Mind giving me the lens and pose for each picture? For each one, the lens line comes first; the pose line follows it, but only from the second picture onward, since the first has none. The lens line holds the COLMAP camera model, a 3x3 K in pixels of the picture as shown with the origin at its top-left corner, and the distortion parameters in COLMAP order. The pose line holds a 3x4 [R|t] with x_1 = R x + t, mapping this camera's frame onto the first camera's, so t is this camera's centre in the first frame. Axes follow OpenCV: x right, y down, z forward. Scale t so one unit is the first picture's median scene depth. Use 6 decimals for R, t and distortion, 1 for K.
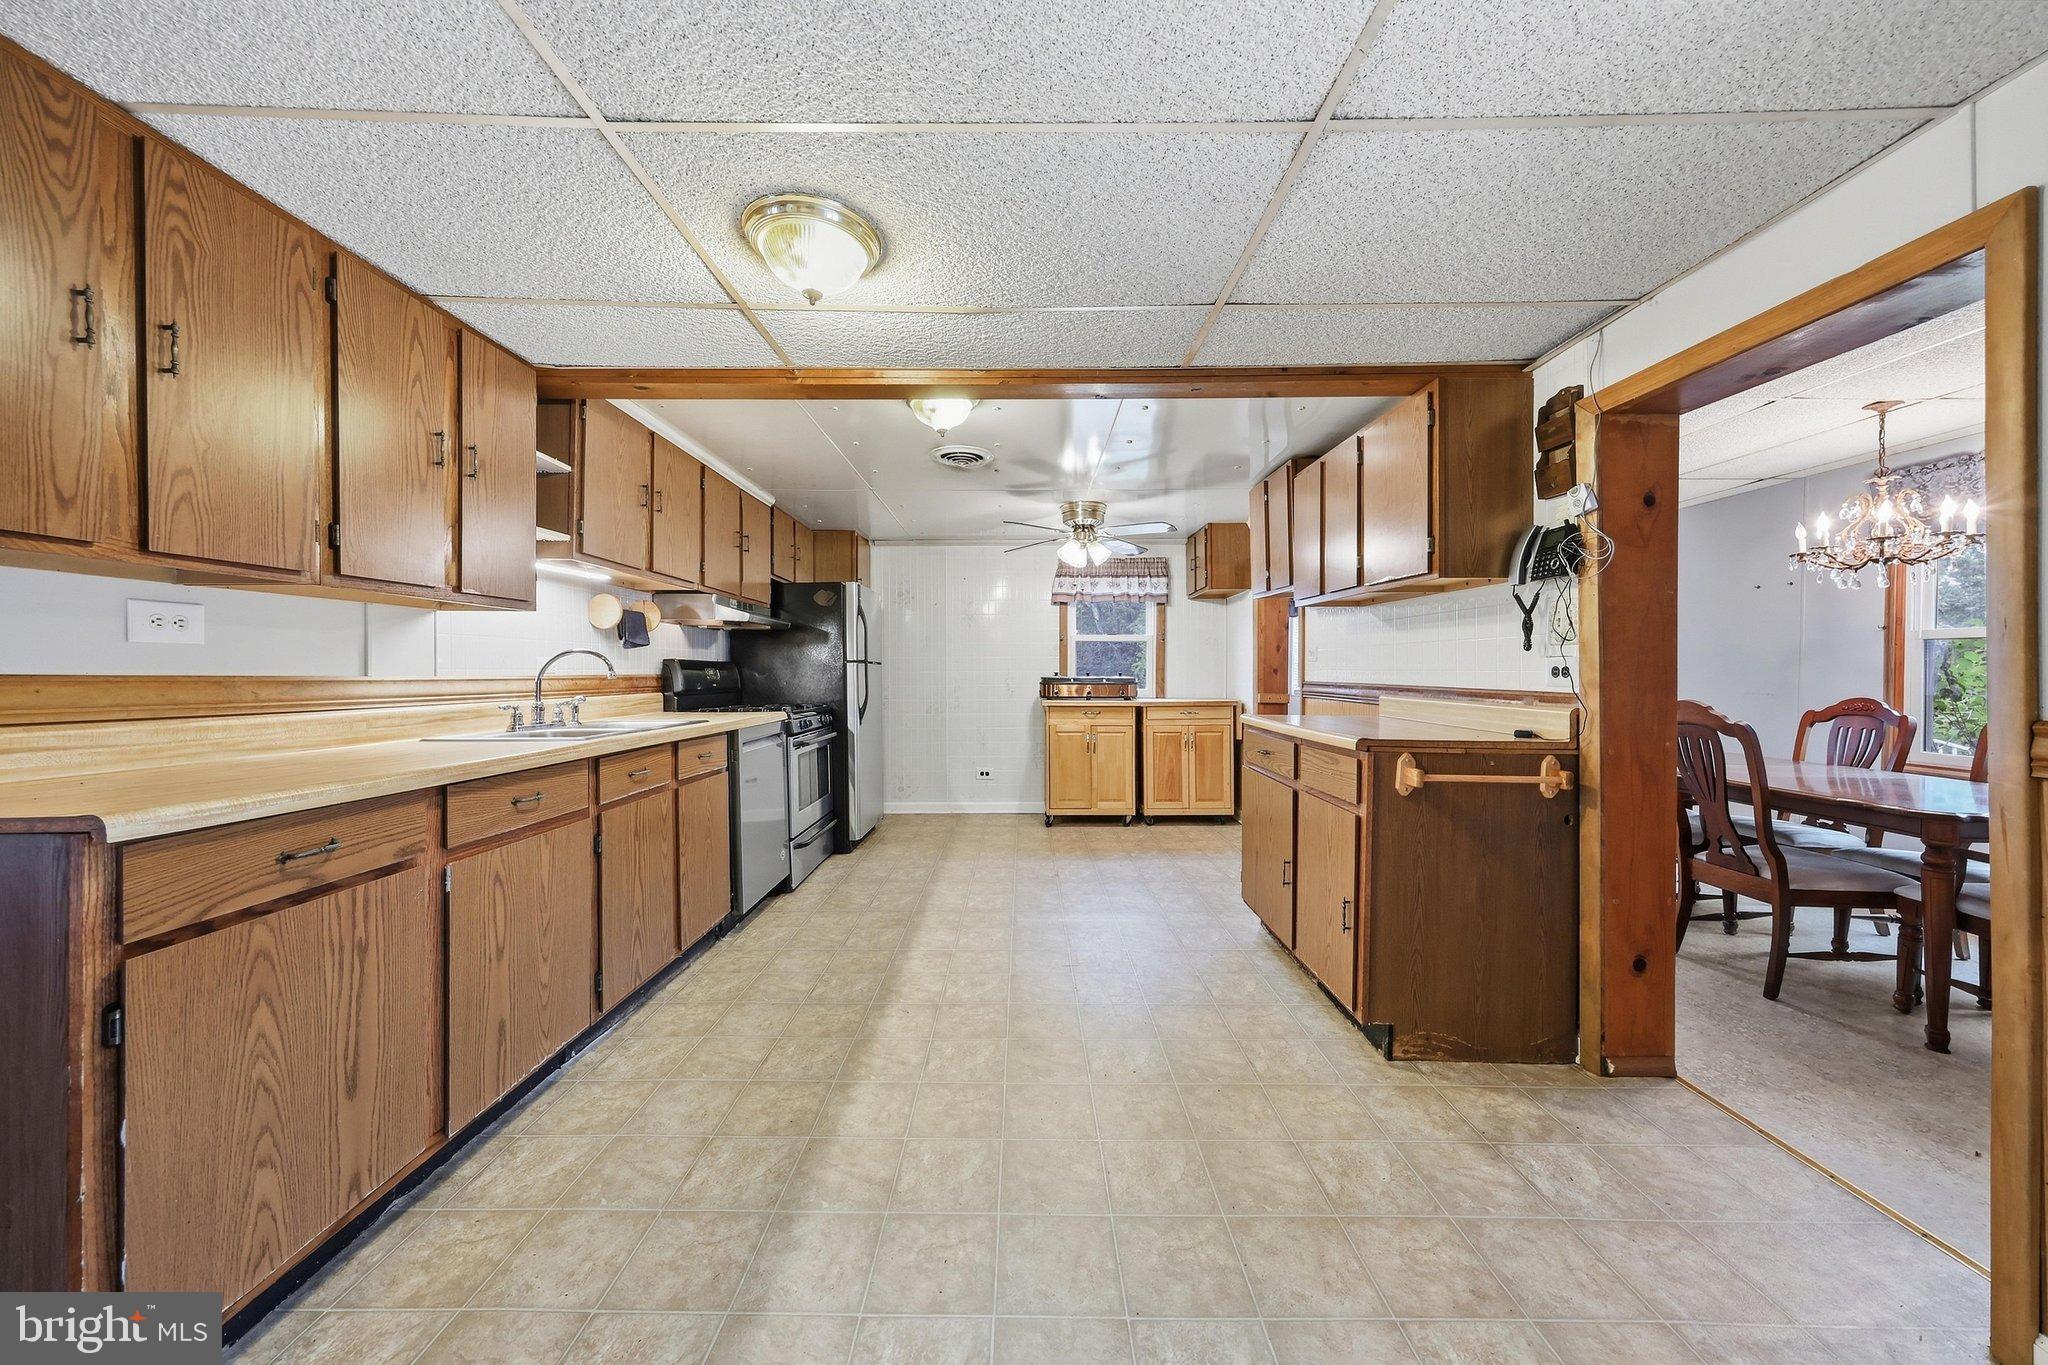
lens RADIAL K [[699.5, 0, 1024.7], [0, 699.5, 670.3], [0, 0, 1]] dist [0.001398, 0.000111]
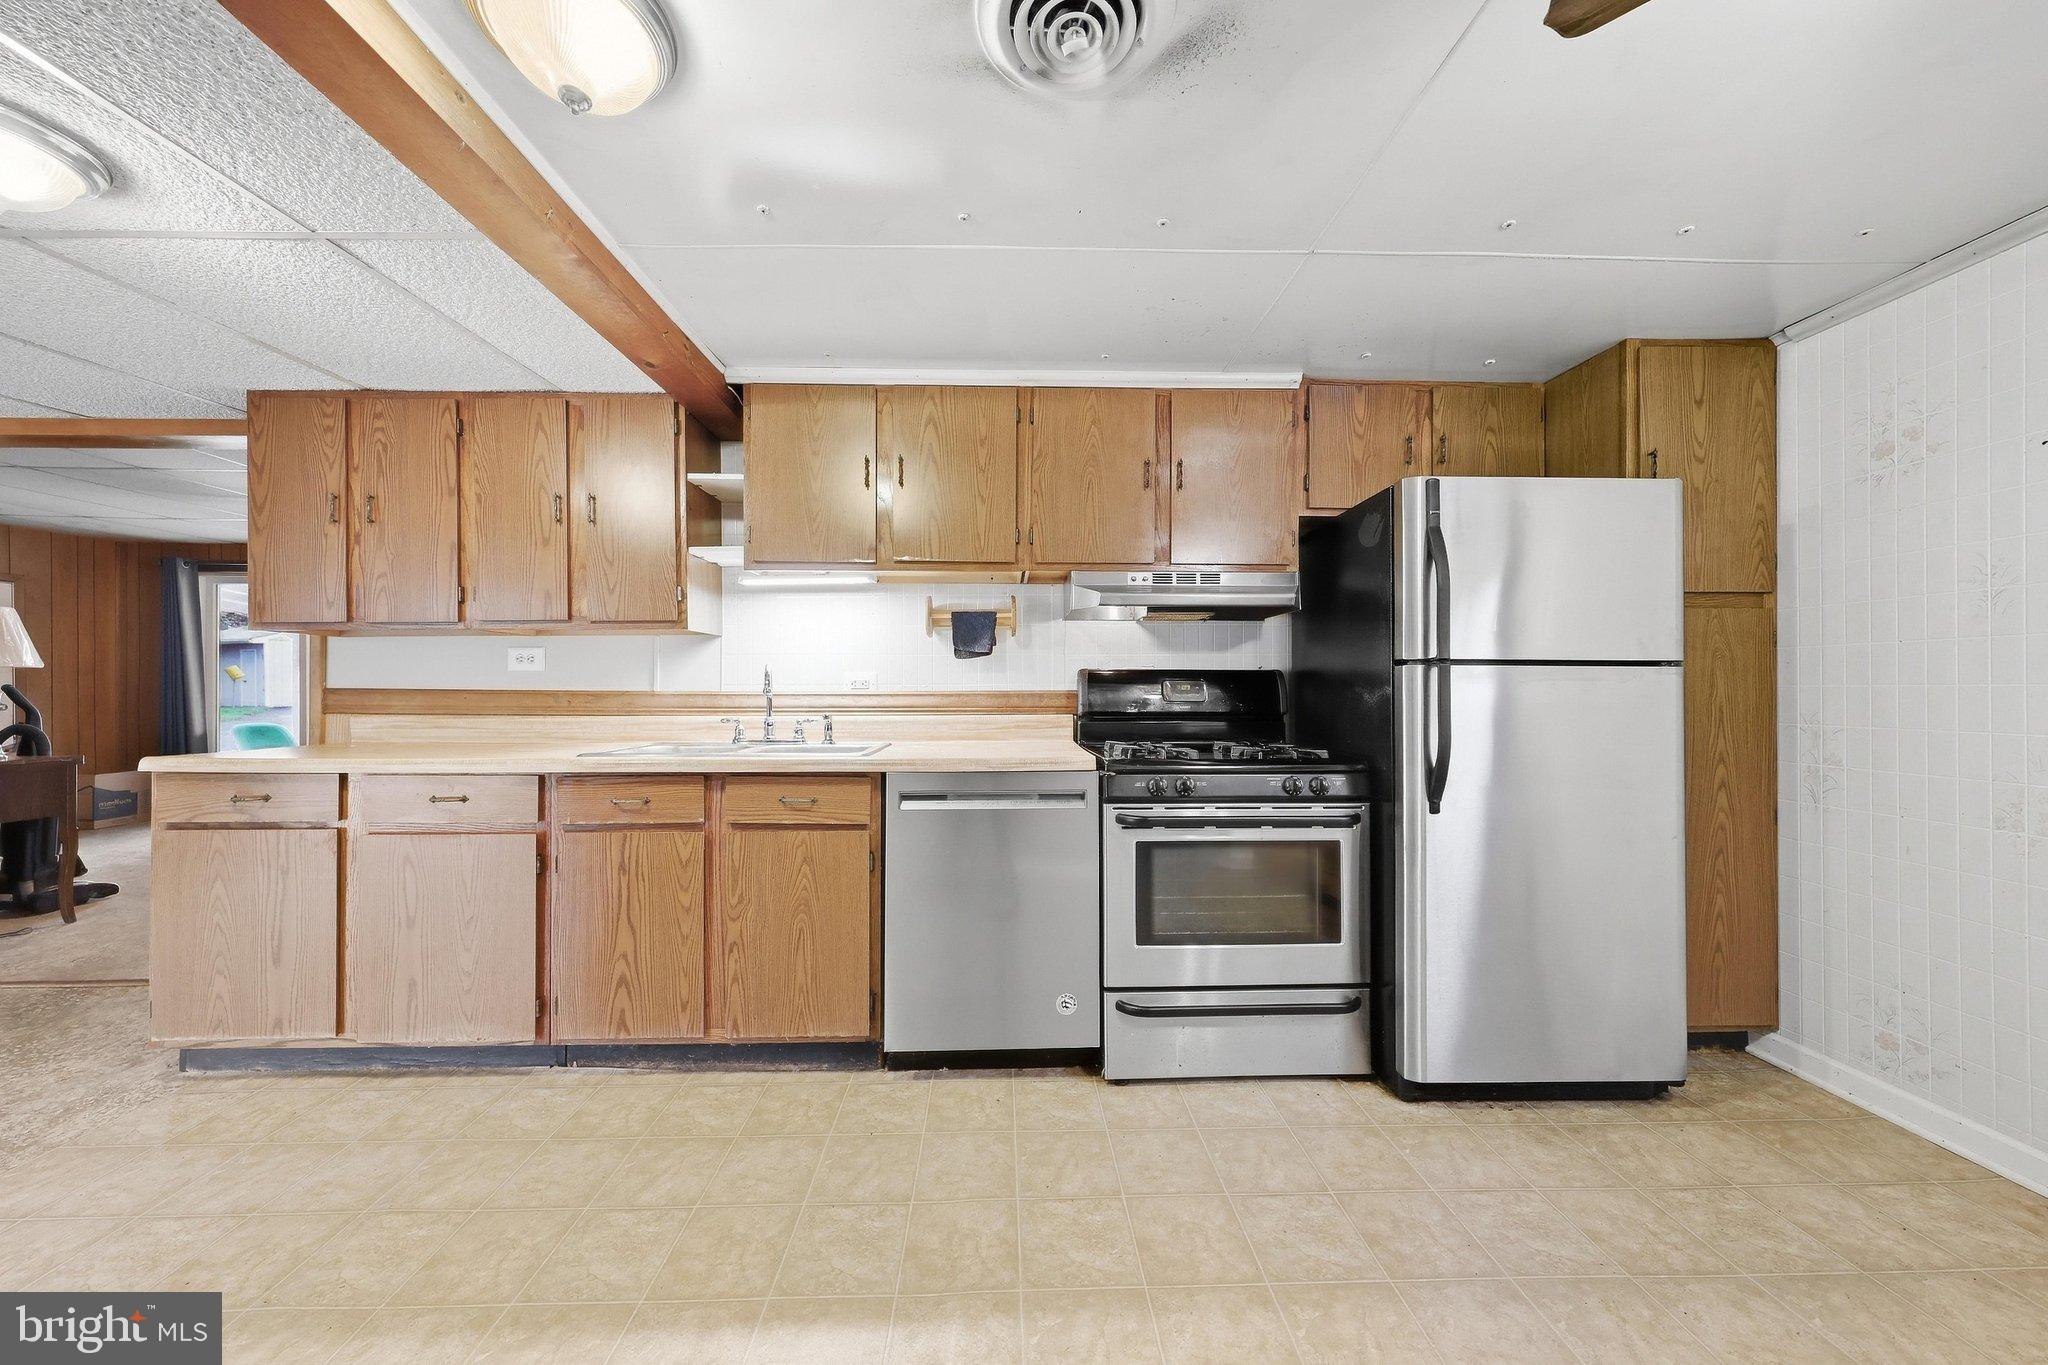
lens RADIAL K [[699.5, 0, 1022.7], [0, 699.5, 688.3], [0, 0, 1]] dist [0.001398, 0.000111]
pose [[0.027333, 0.000361, -0.999626, 0.483955], [0.003744, 0.999993, 0.000463, 0.005754], [0.999619, -0.003755, 0.027332, 2.033078]]
